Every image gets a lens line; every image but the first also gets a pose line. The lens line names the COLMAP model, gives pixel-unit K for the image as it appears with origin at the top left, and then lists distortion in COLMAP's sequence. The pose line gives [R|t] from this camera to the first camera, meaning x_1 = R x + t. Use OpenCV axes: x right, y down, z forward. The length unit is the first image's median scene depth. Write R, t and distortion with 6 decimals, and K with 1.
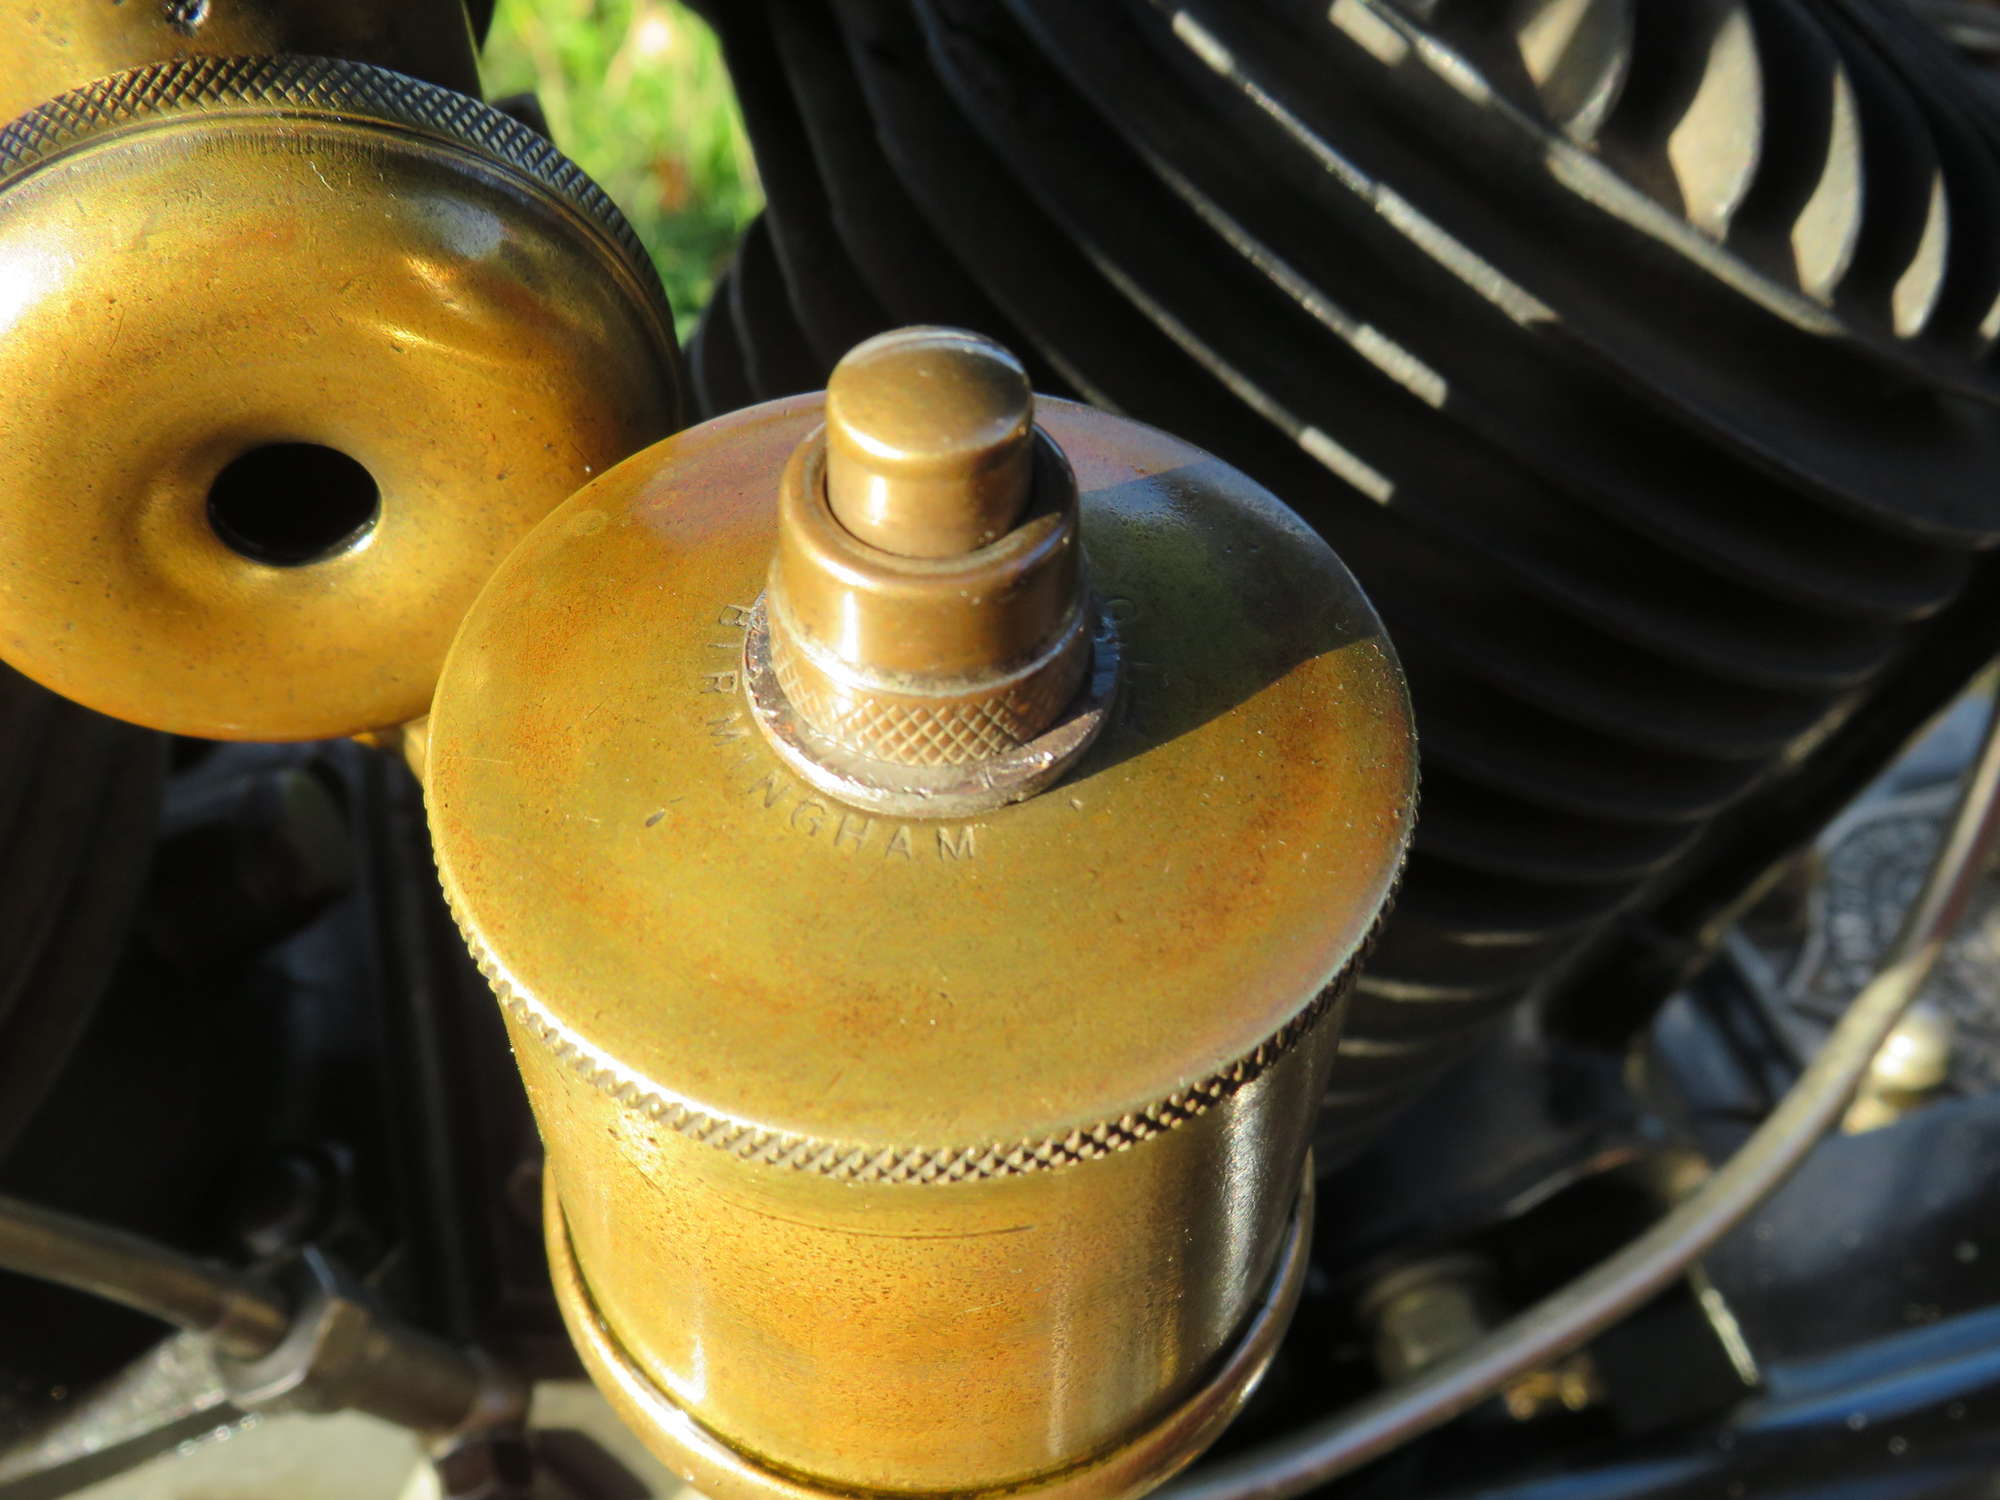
lens RADIAL K [[2076.4, 0, 1000.0], [0, 2076.4, 750.0], [0, 0, 1]] dist [-0.047064, -0.005785]
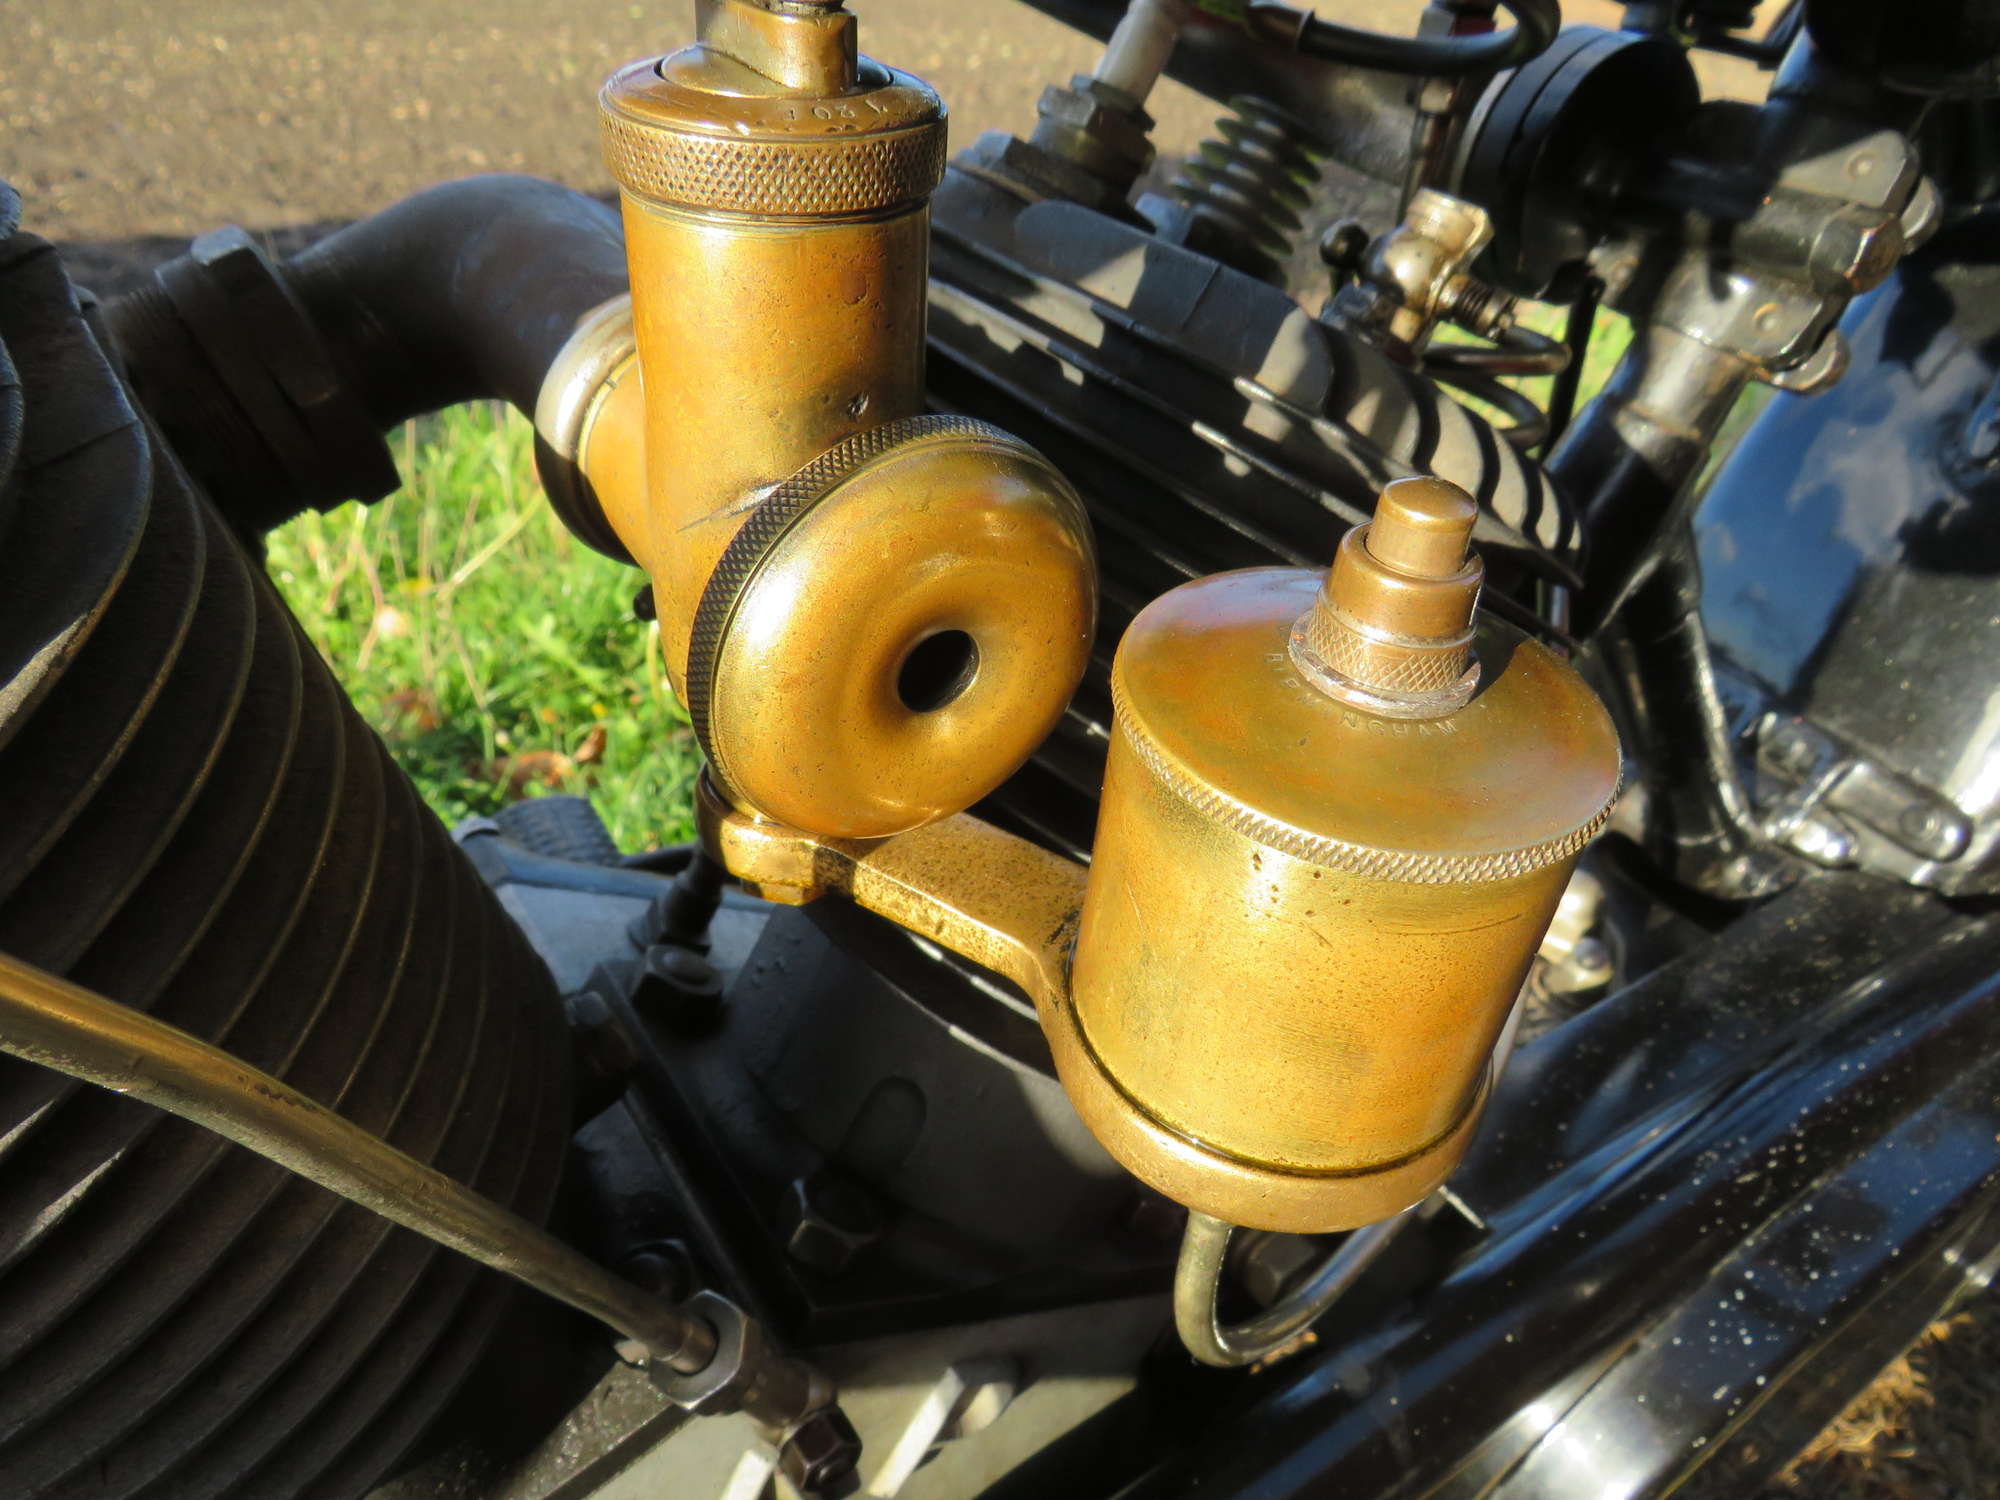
lens RADIAL K [[1411.0, 0, 995.5], [0, 1411.0, 742.0], [0, 0, 1]] dist [-0.031779, 0.000535]
pose [[0.946932, -0.141155, 0.288784, -0.736732], [0.203733, 0.958473, -0.199555, 0.214018], [-0.248623, 0.247800, 0.936366, -0.139018]]
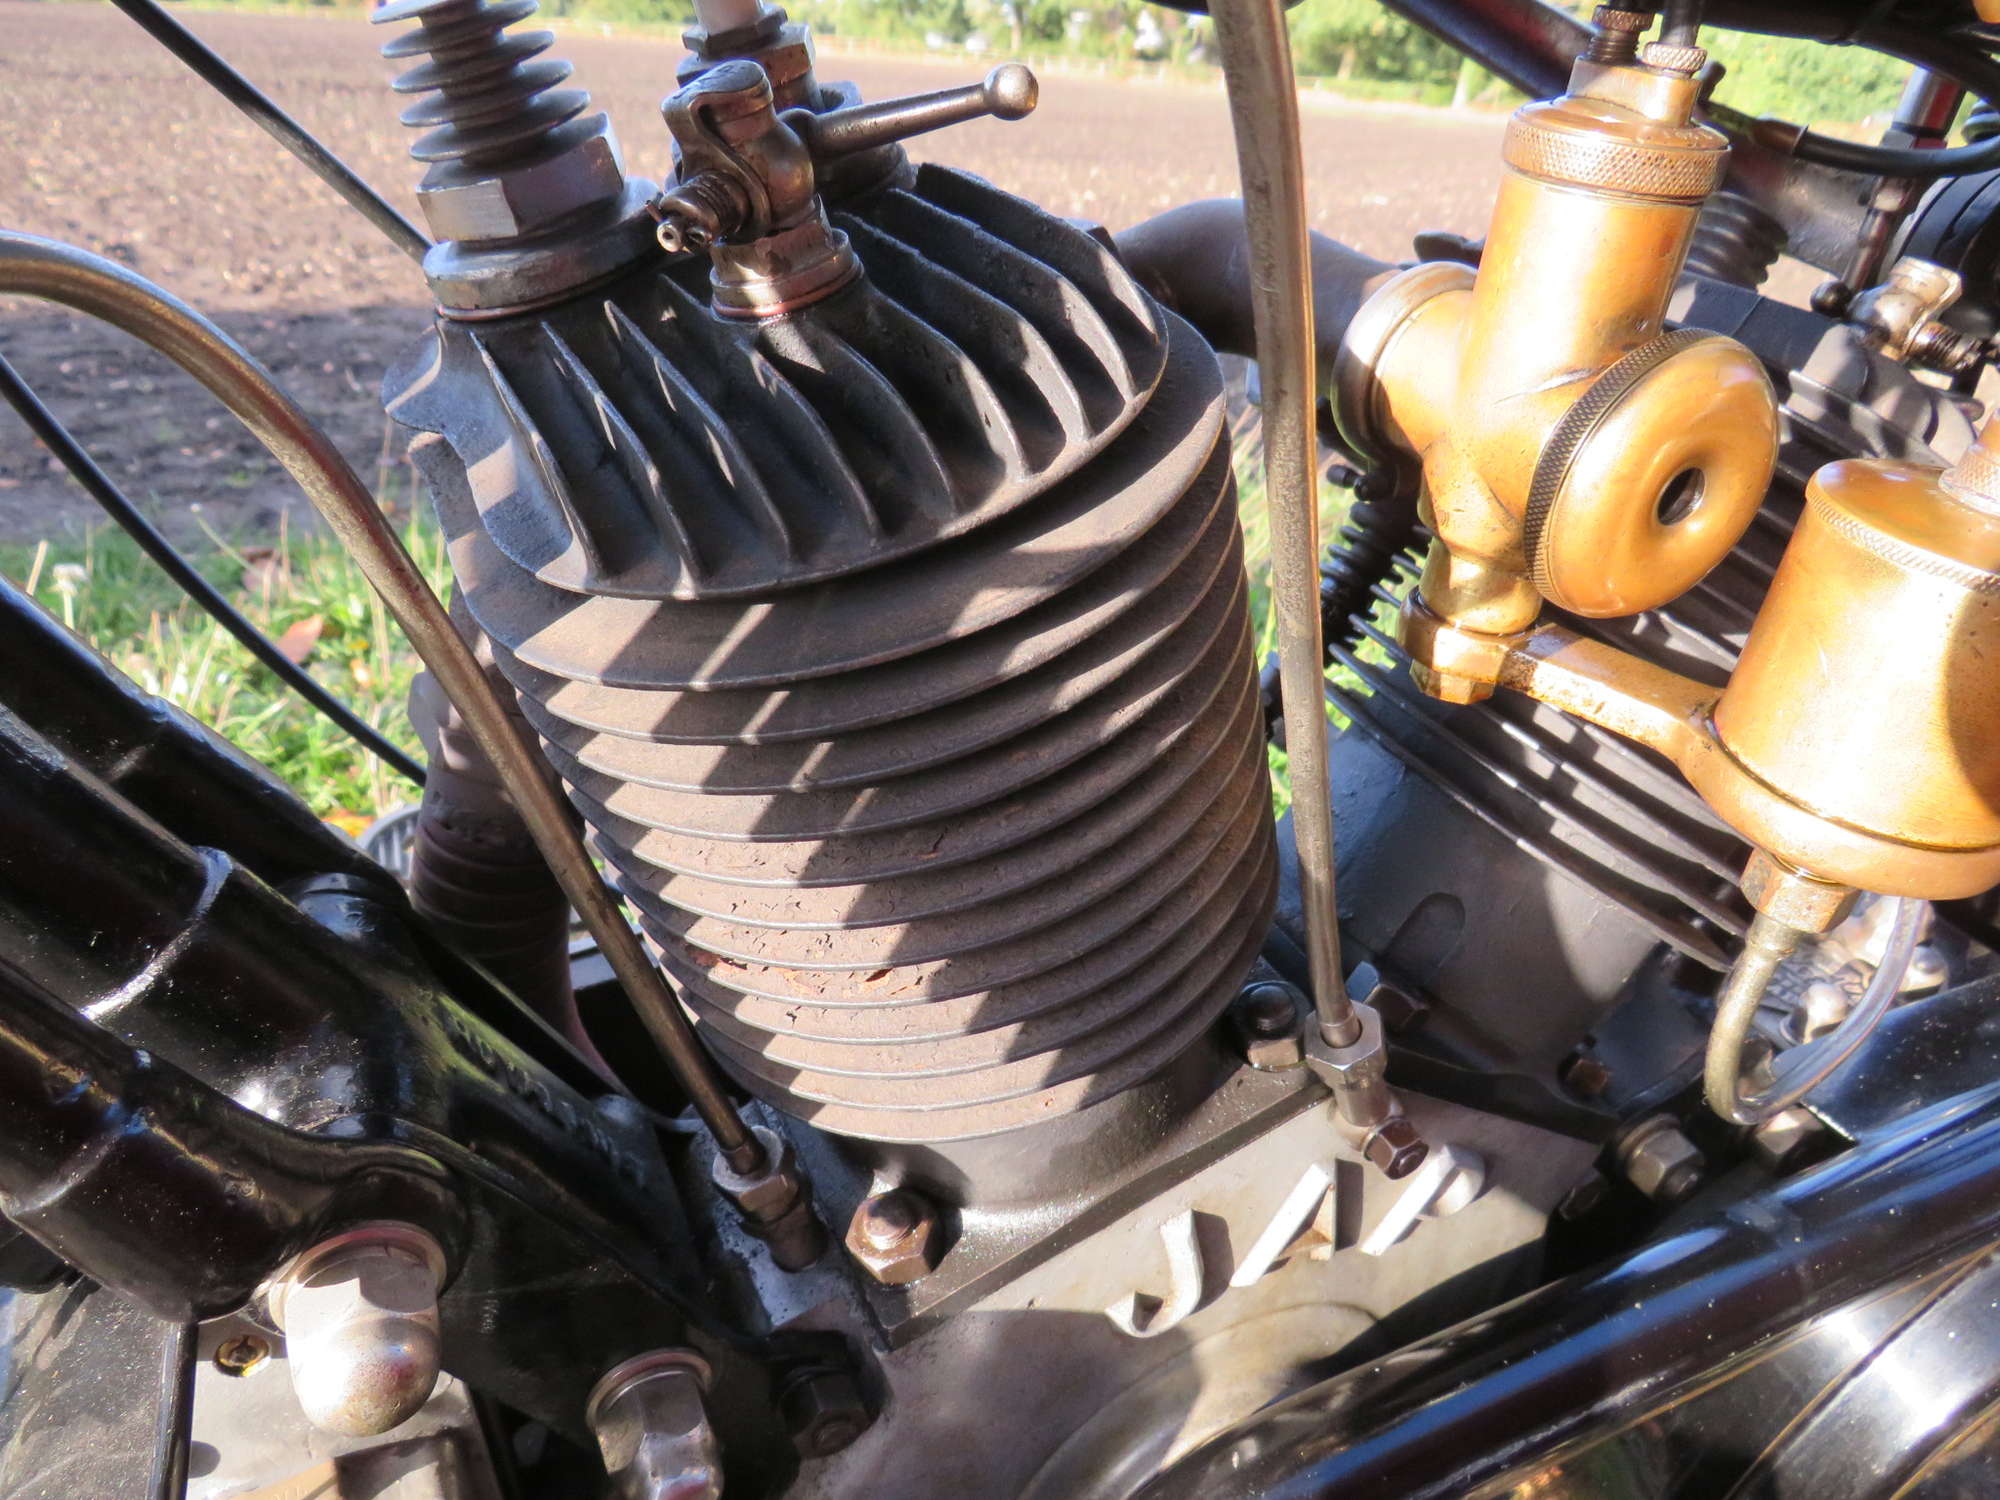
lens RADIAL K [[1417.7, 0, 989.0], [0, 1417.7, 747.2], [0, 0, 1]] dist [-0.037531, 0.012099]
pose [[0.981563, -0.024099, 0.189616, -1.809900], [0.080068, 0.952630, -0.293403, 0.753907], [-0.173563, 0.303176, 0.936995, -0.533149]]
